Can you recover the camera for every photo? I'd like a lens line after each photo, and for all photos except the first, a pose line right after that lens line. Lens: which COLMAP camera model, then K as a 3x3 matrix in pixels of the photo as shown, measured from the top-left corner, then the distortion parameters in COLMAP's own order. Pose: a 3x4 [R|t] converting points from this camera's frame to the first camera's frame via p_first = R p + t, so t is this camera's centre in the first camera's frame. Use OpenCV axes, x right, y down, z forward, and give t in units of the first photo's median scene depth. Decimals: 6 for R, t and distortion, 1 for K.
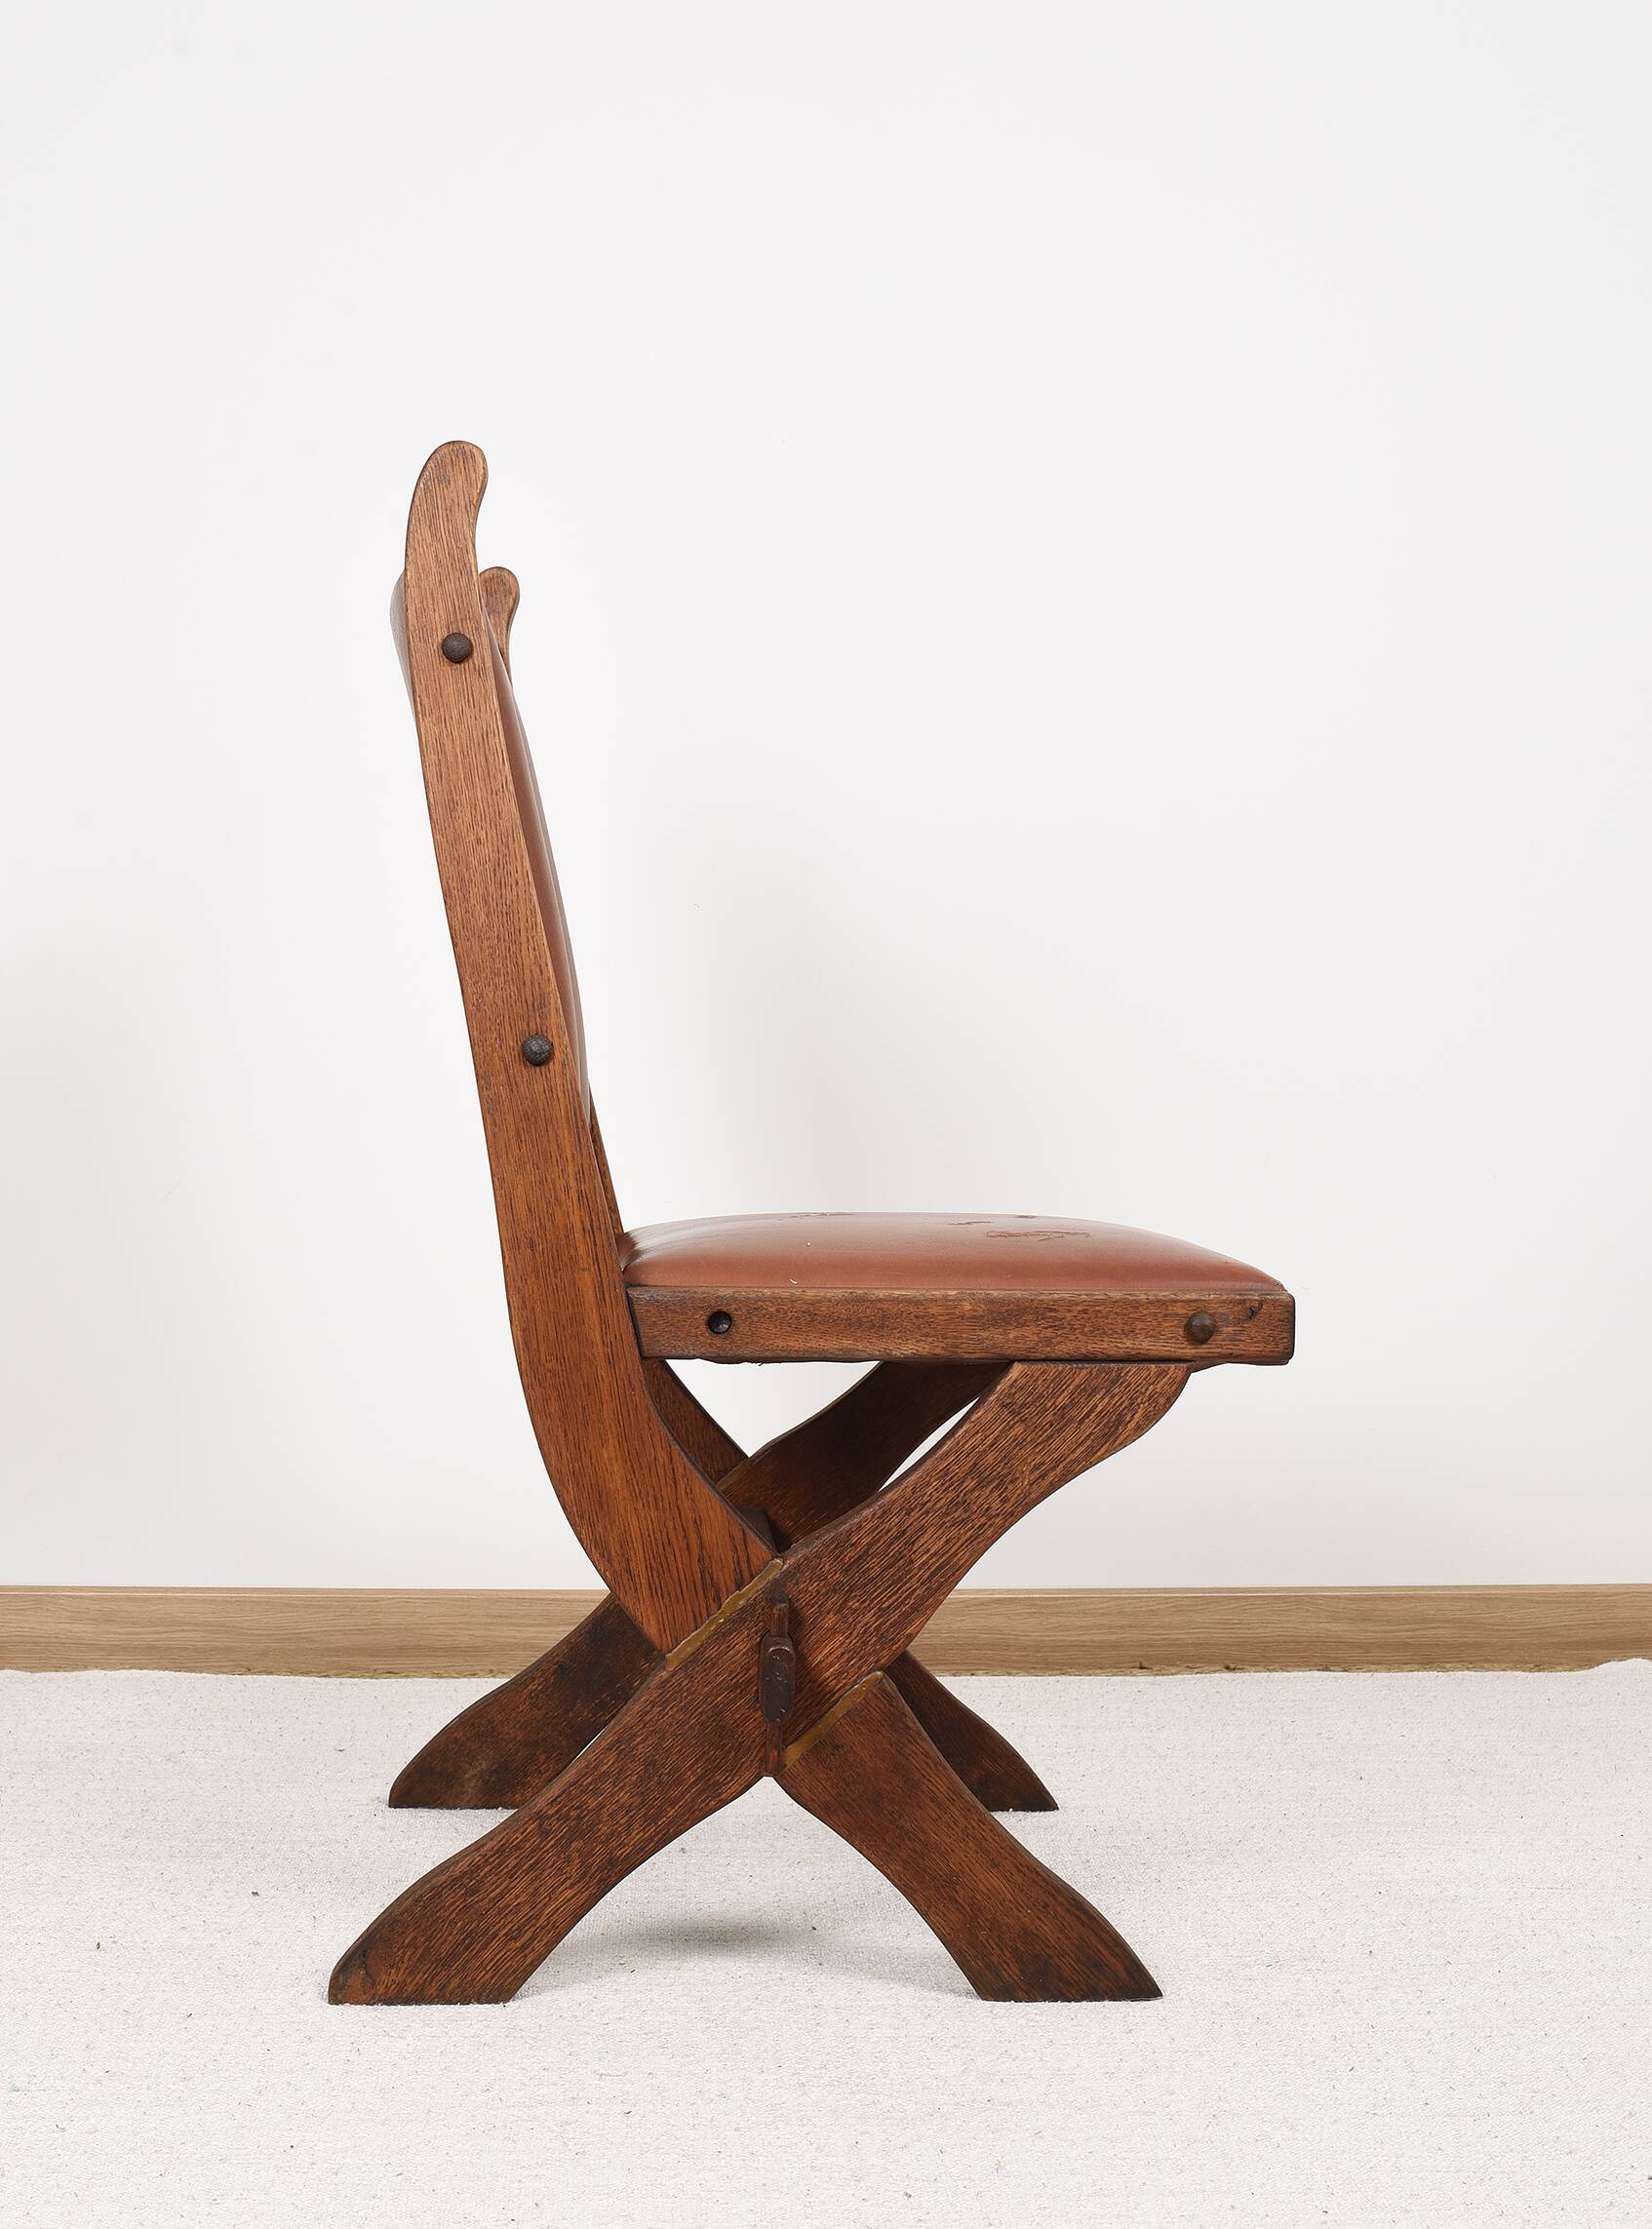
lens RADIAL K [[2874.1, 0, 834.0], [0, 2874.1, 995.6], [0, 0, 1]] dist [-0.101553, 0.091719]
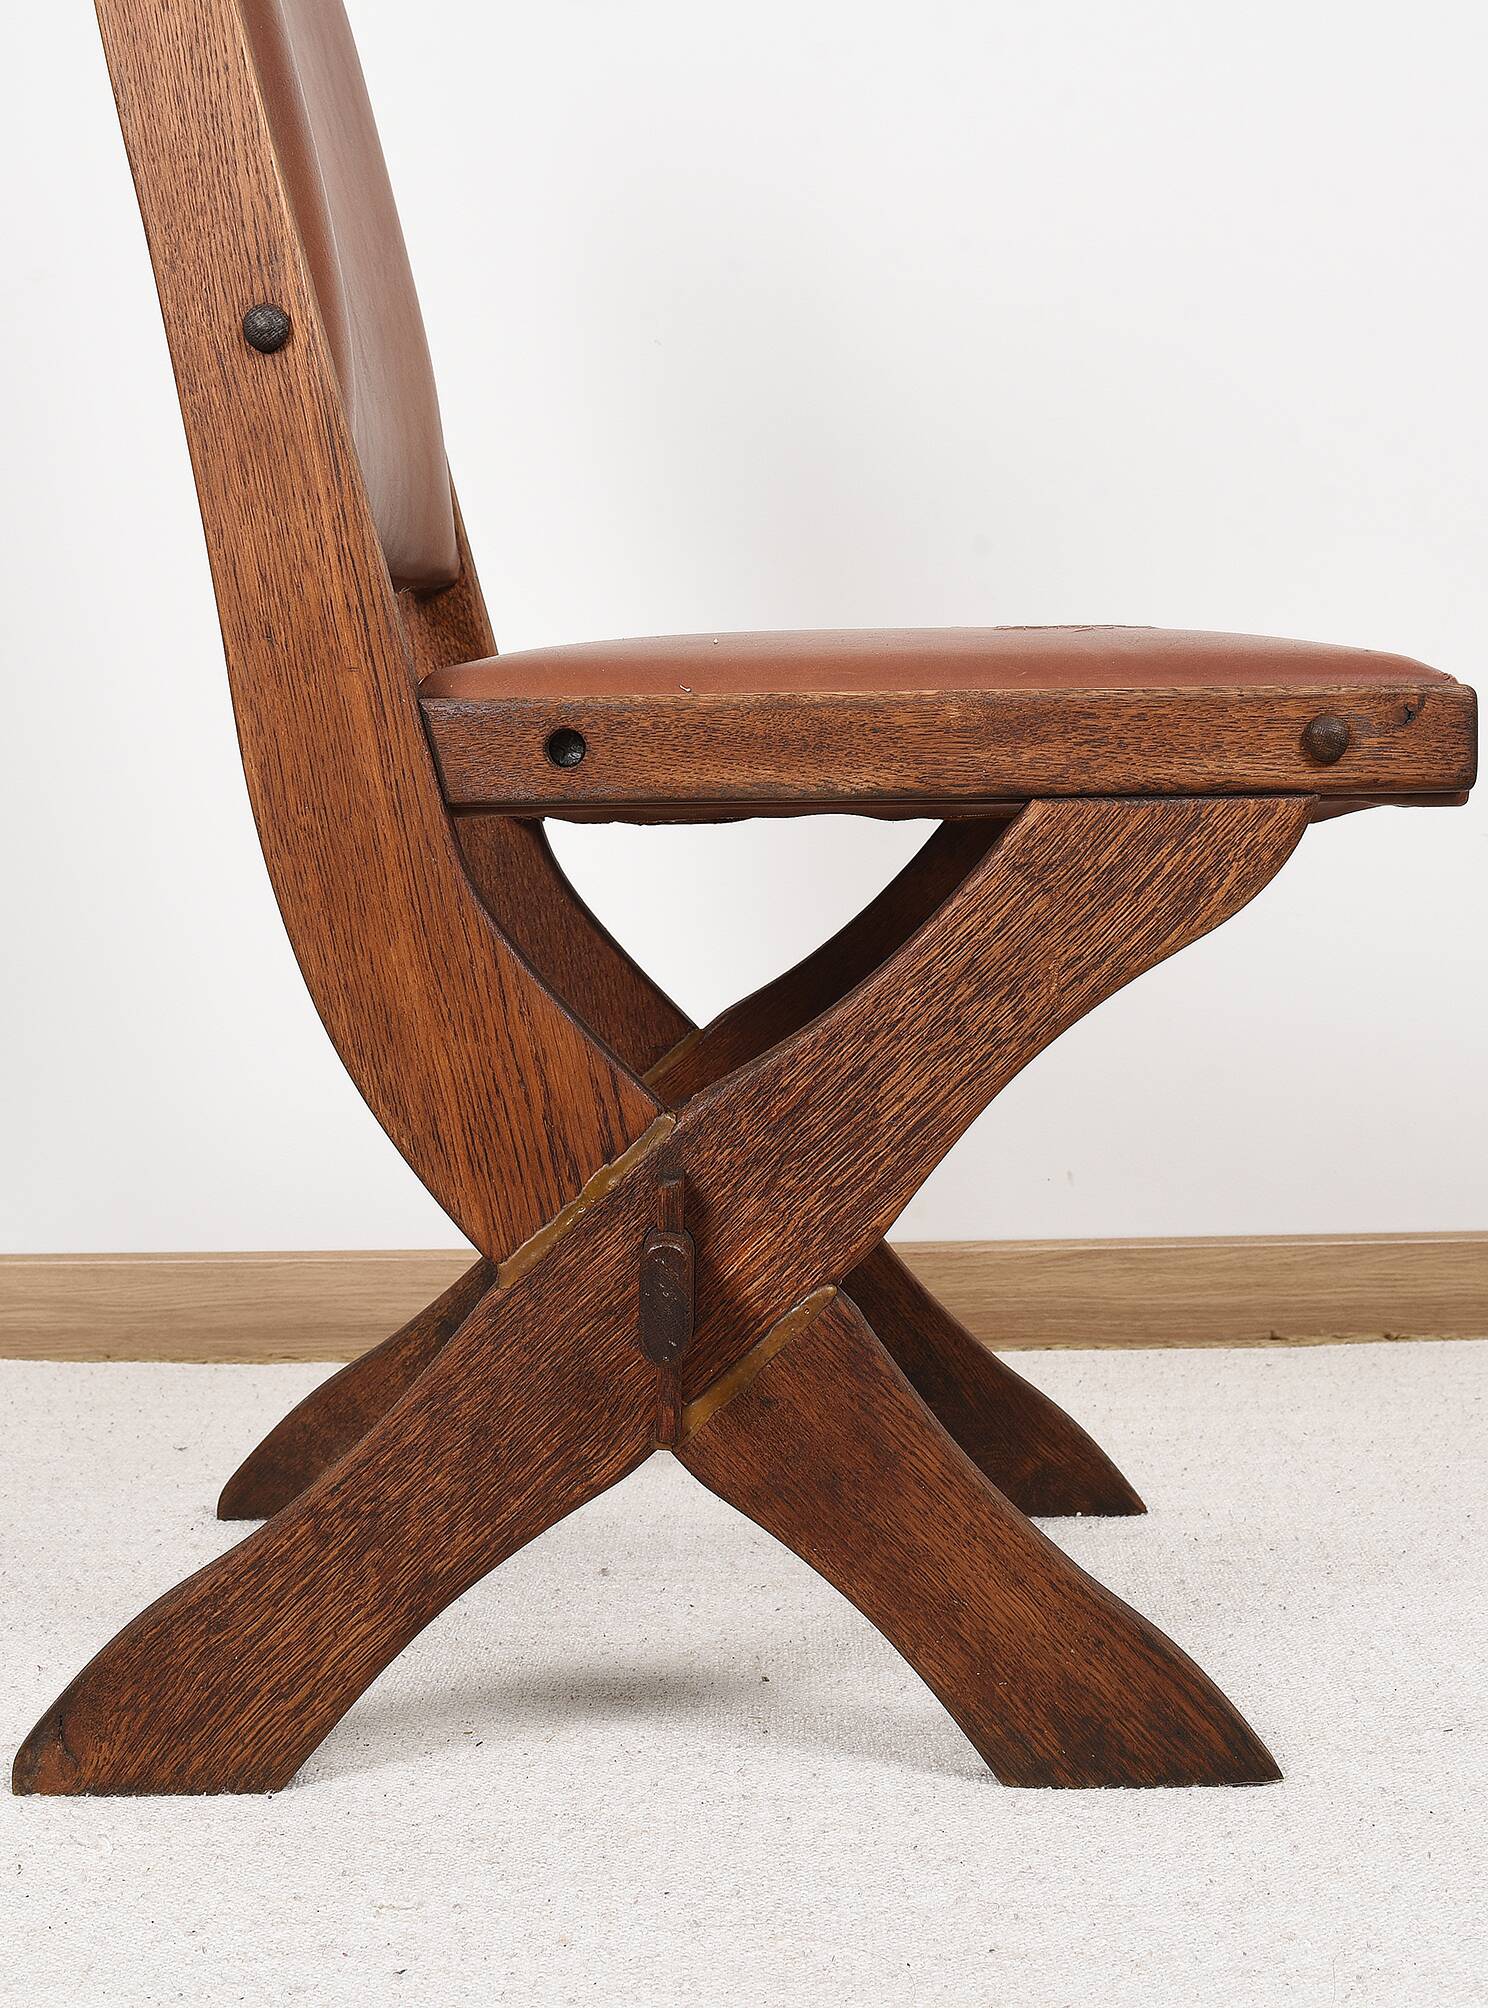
lens RADIAL K [[2955.1, 0, 746.6], [0, 2955.1, 1012.7], [0, 0, 1]] dist [-0.105496, 0.096595]
pose [[0.996420, -0.023644, -0.081165, 0.051178], [0.031093, 0.995295, 0.091767, 0.111102], [0.078614, -0.093962, 0.992467, 0.336961]]
